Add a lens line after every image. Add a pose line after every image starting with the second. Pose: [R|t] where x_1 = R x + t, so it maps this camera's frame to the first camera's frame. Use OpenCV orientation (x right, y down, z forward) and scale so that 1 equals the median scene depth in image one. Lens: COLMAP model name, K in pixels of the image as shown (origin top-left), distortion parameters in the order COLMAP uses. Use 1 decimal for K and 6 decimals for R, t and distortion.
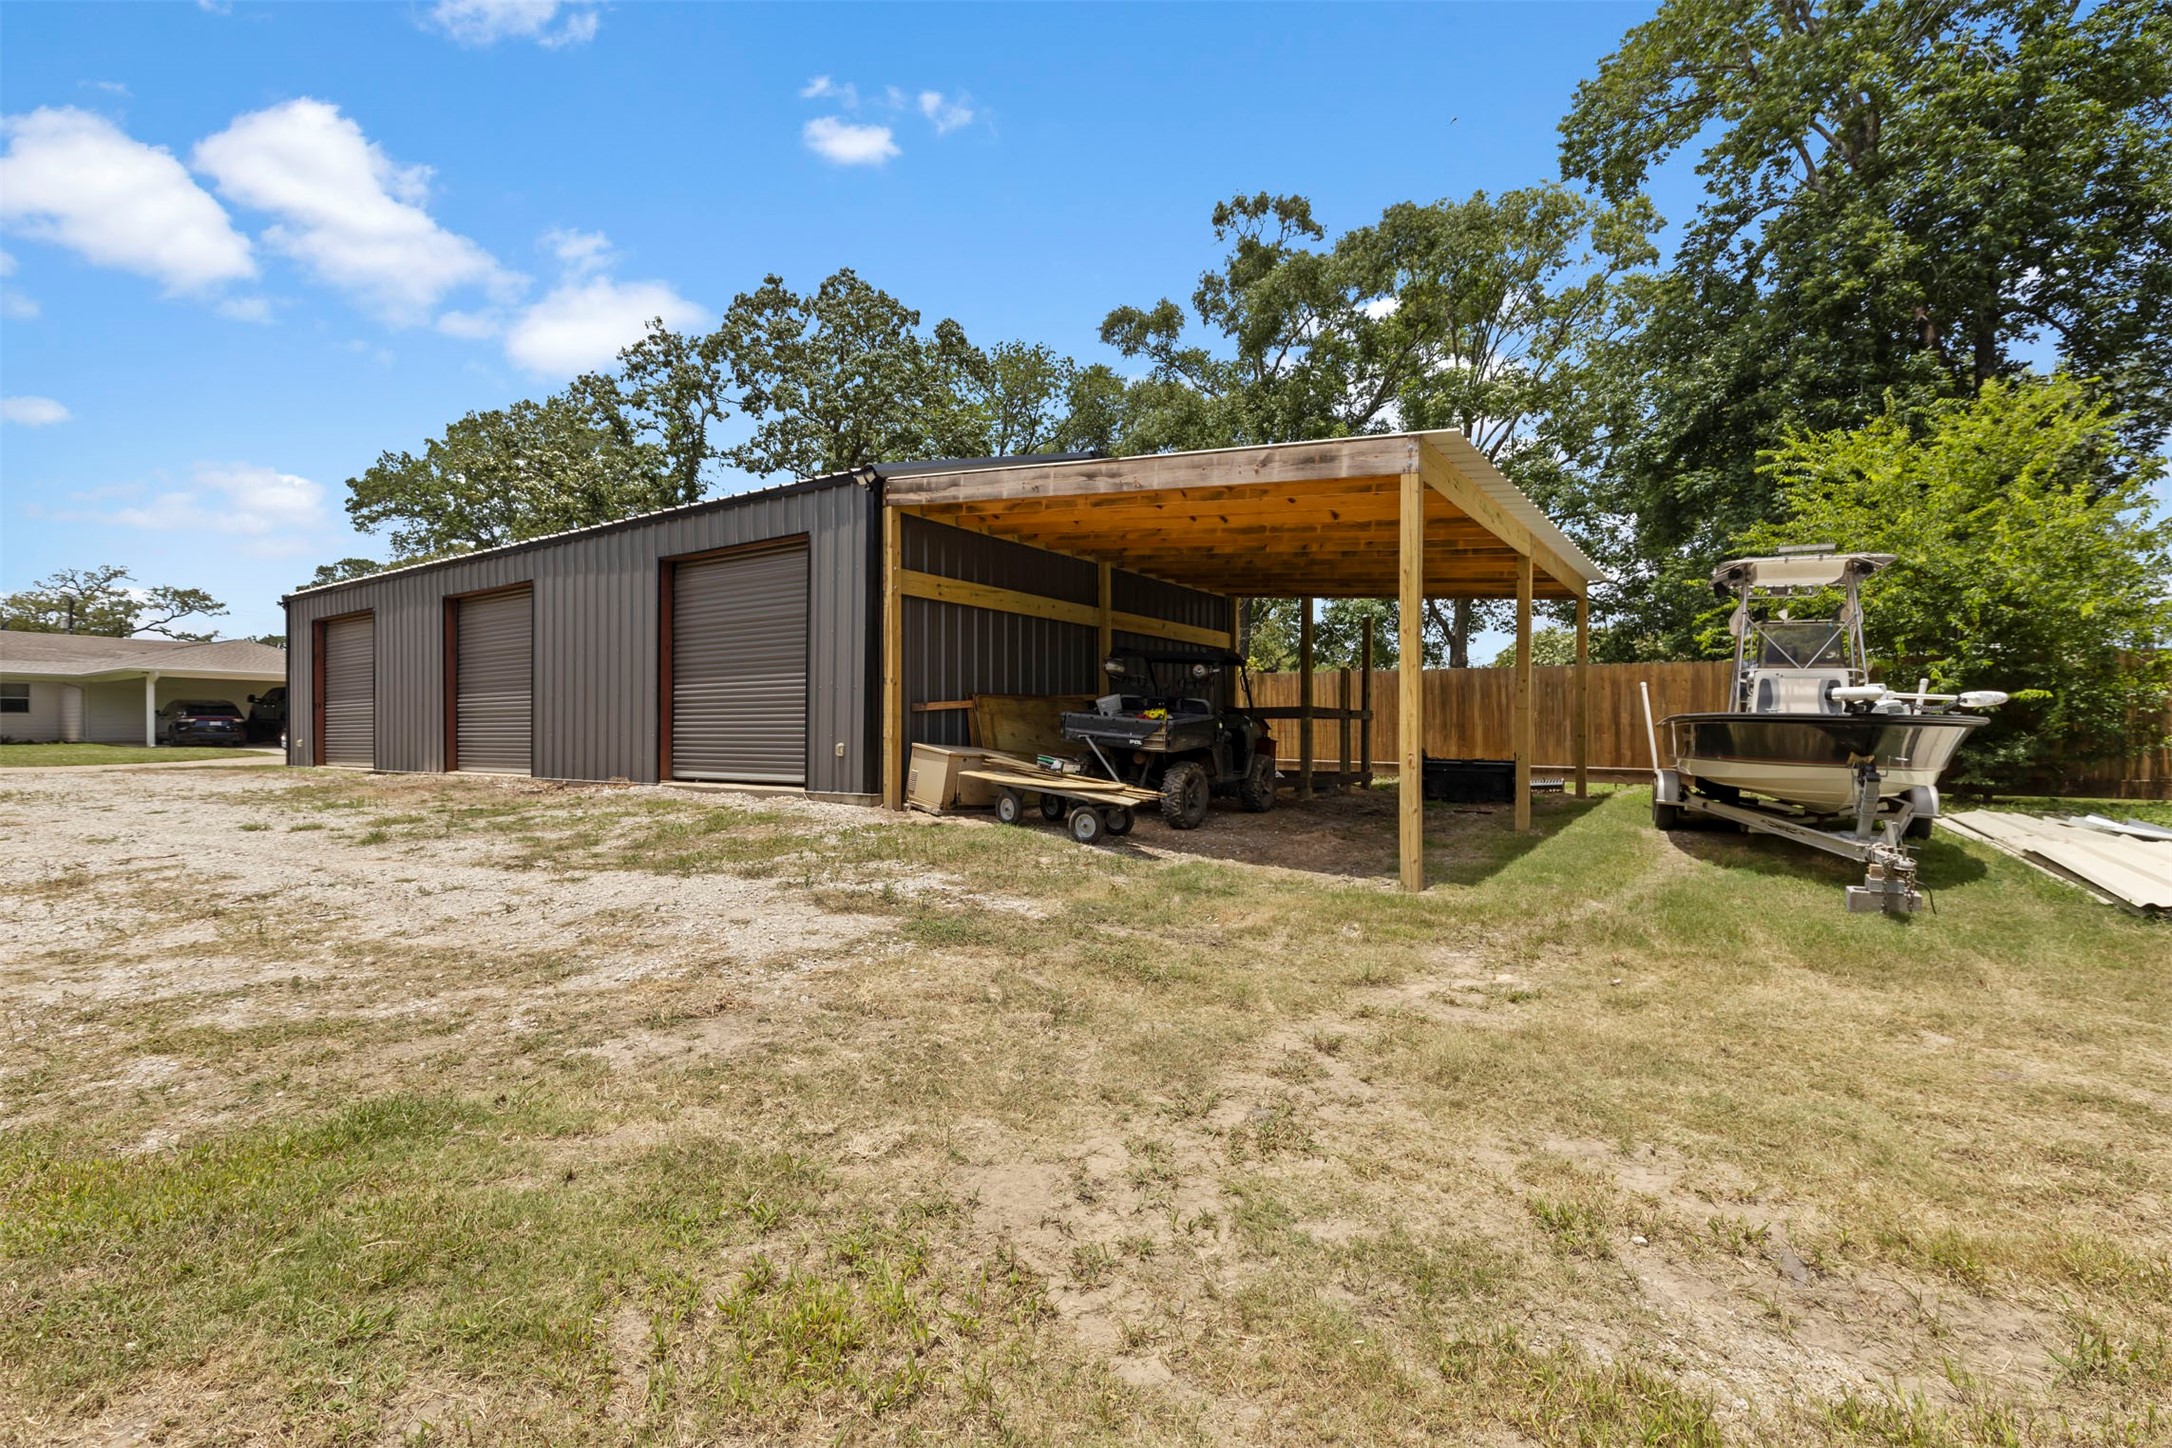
lens RADIAL K [[956.8, 0, 1086.0], [0, 956.8, 724.0], [0, 0, 1]] dist [0.001922, 0.000373]
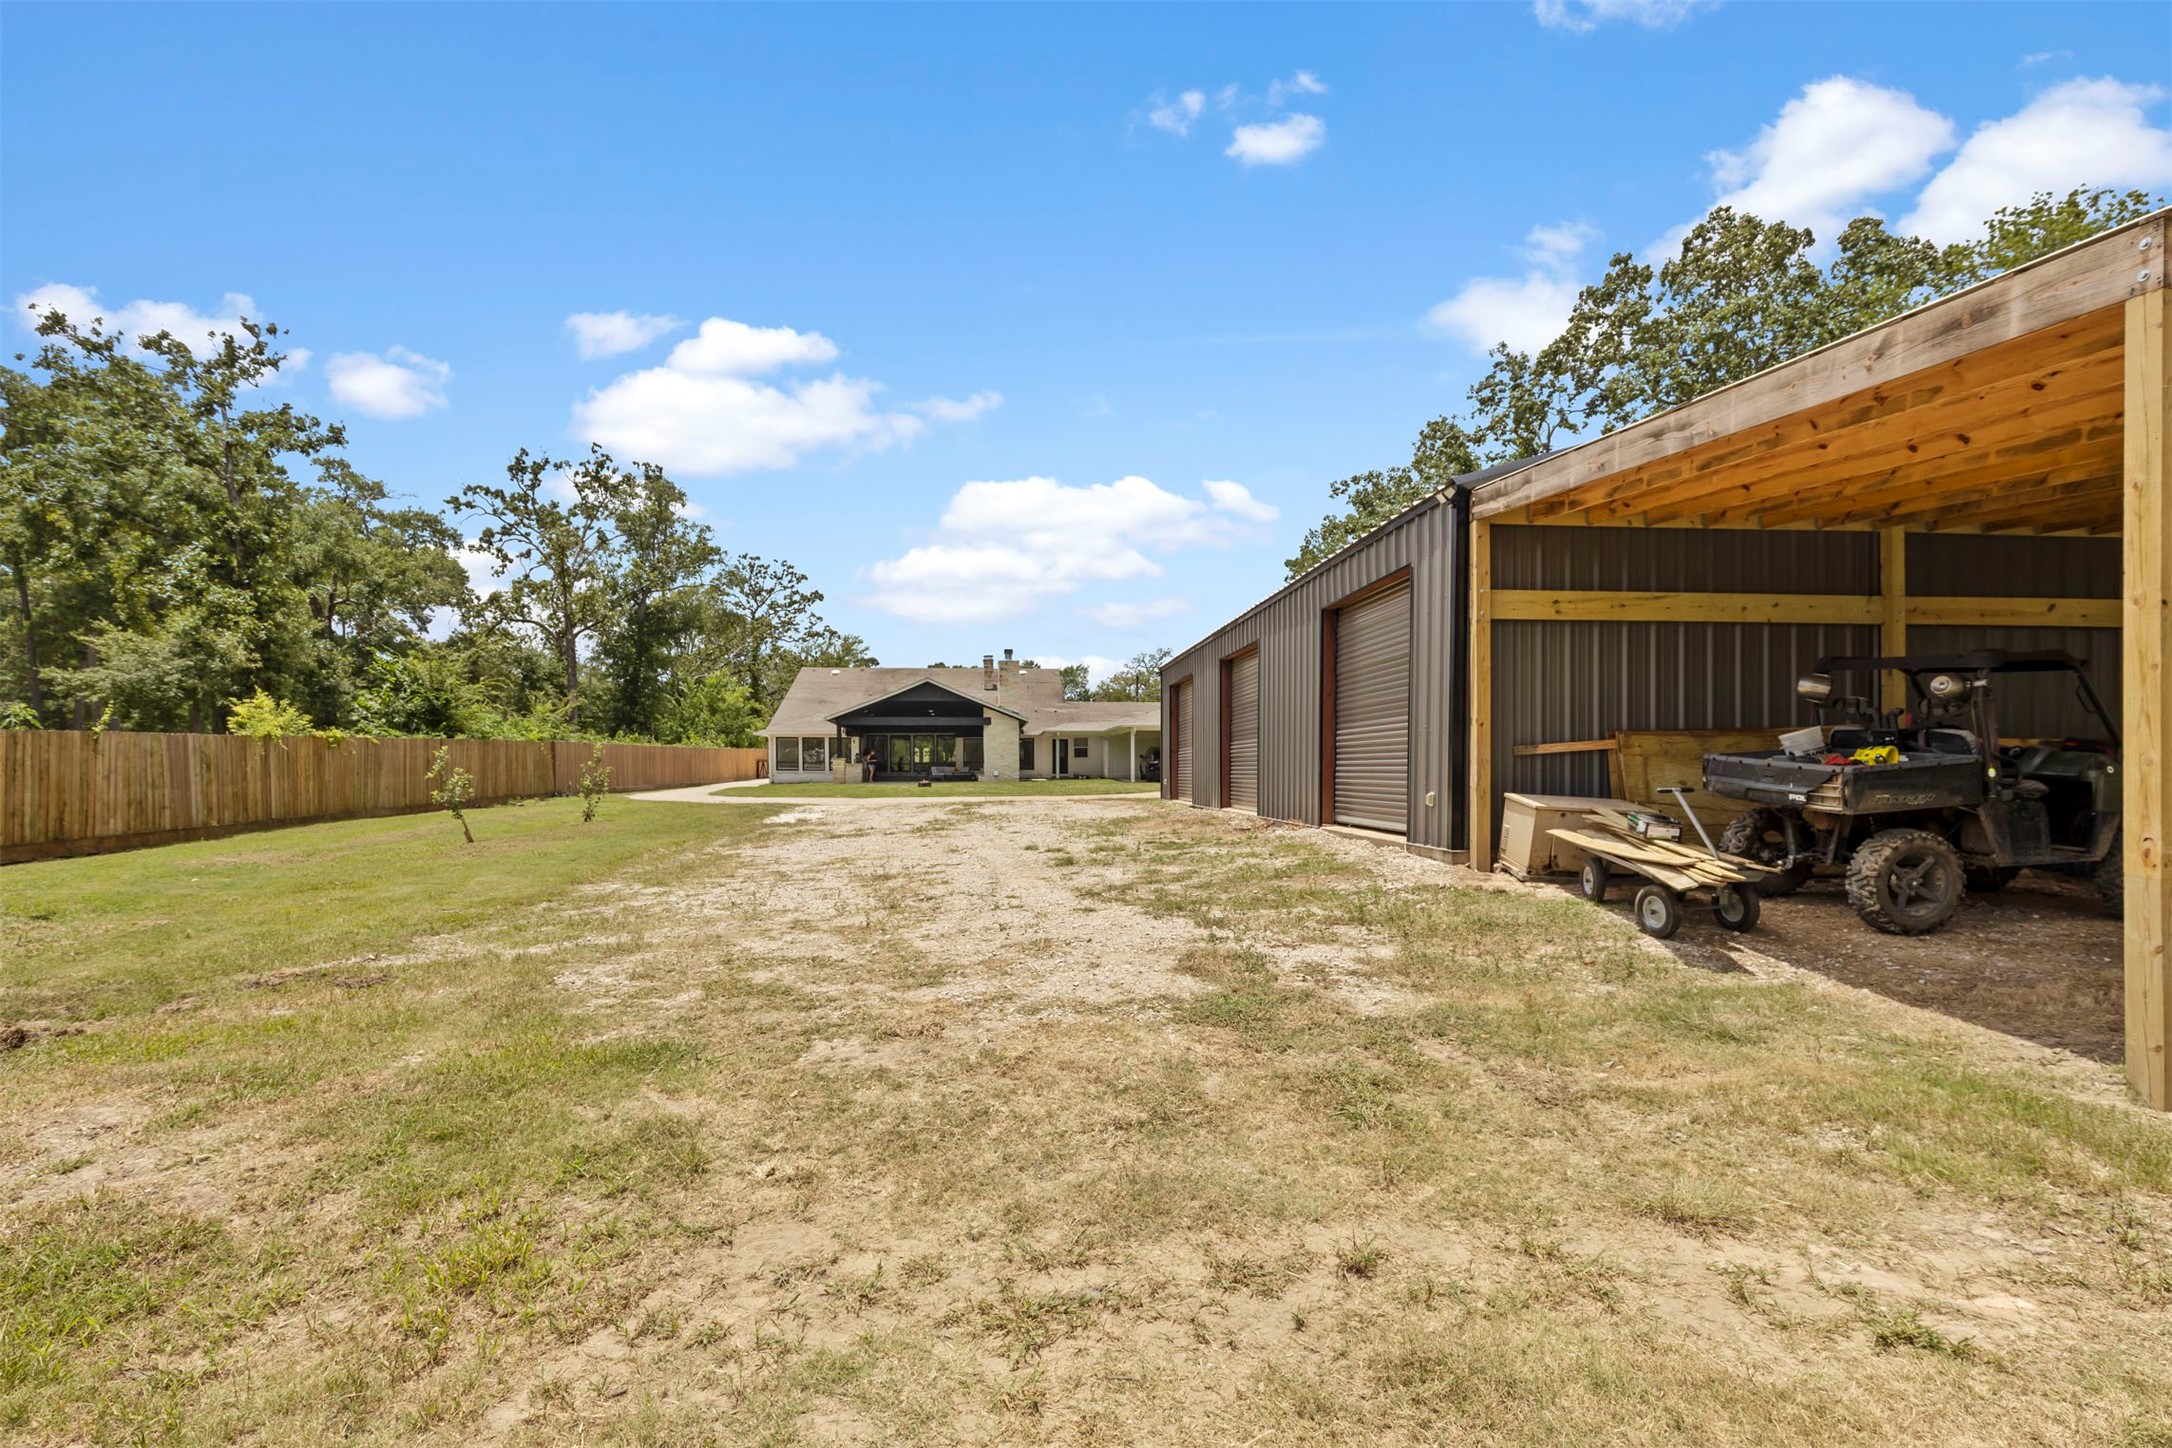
lens RADIAL K [[991.7, 0, 1089.7], [0, 991.7, 761.9], [0, 0, 1]] dist [-0.001389, 0.000441]
pose [[0.644336, -0.008041, -0.764700, 0.268725], [0.010193, 0.999946, -0.001925, -0.010448], [0.764675, -0.006555, 0.644383, 0.156825]]
